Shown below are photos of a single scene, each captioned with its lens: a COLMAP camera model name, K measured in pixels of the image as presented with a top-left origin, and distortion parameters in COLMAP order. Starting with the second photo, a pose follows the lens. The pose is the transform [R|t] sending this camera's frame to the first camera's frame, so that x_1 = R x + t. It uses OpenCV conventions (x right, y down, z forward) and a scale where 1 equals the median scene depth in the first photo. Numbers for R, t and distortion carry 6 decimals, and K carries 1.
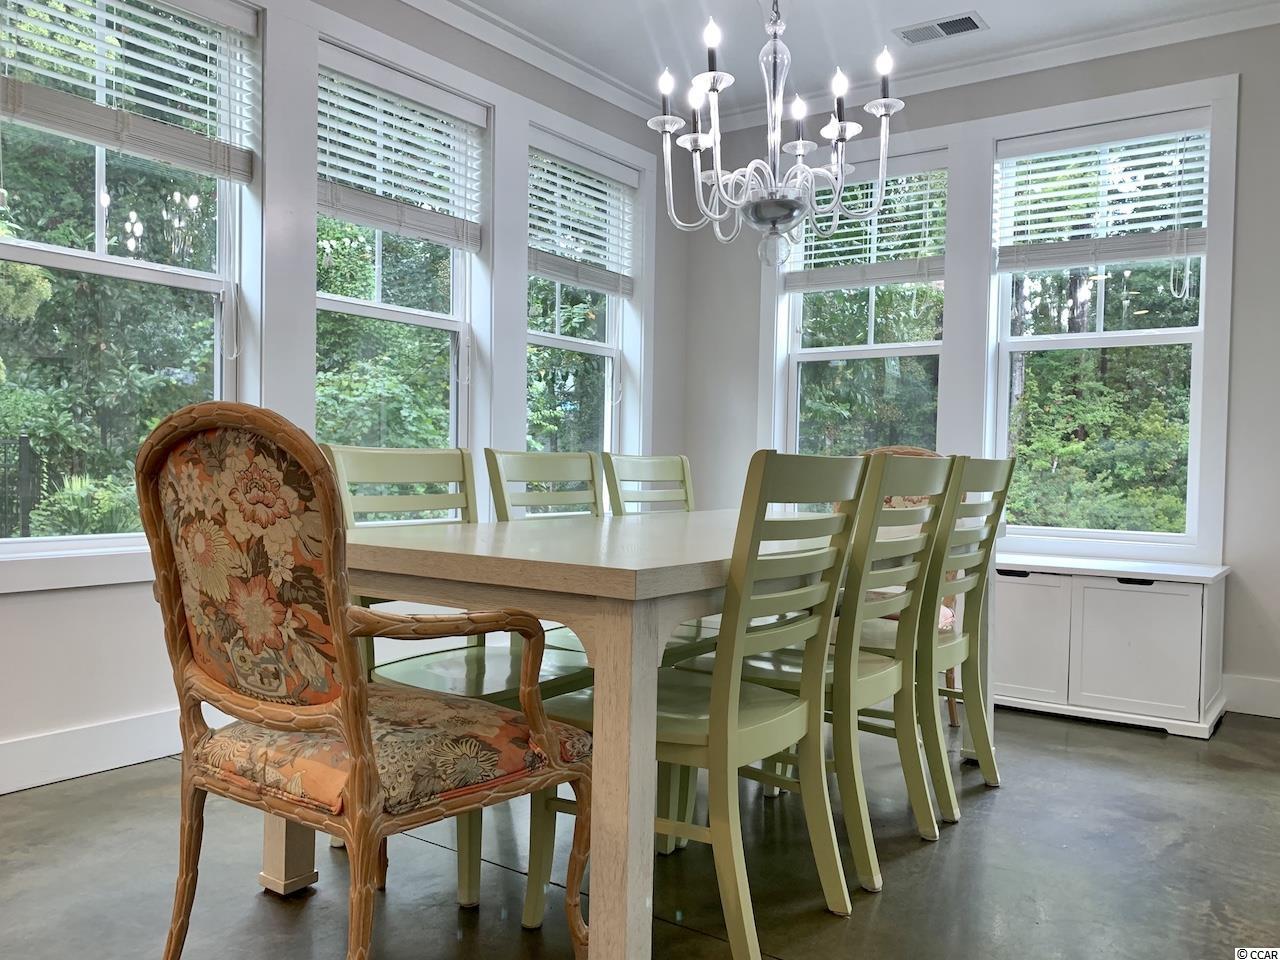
lens RADIAL K [[1076.4, 0, 644.1], [0, 1076.4, 482.3], [0, 0, 1]] dist [0.005374, -0.001241]
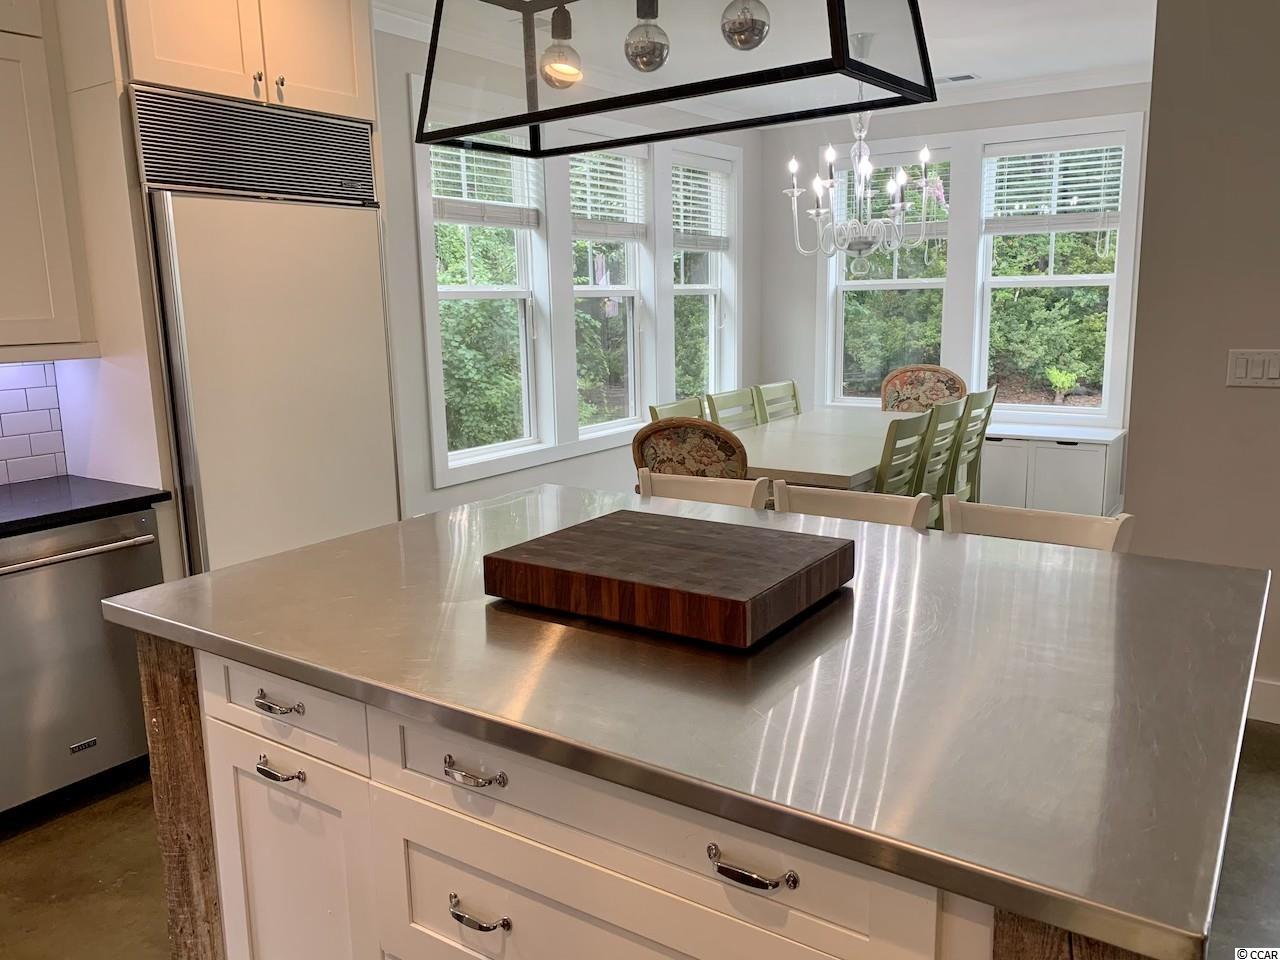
lens RADIAL K [[971.3, 0, 636.5], [0, 971.3, 479.0], [0, 0, 1]] dist [0.007504, -0.006087]
pose [[0.999115, -0.040857, -0.010018, -0.137826], [0.041916, 0.987060, 0.154776, -0.079923], [0.003564, -0.155059, 0.987899, -0.348475]]
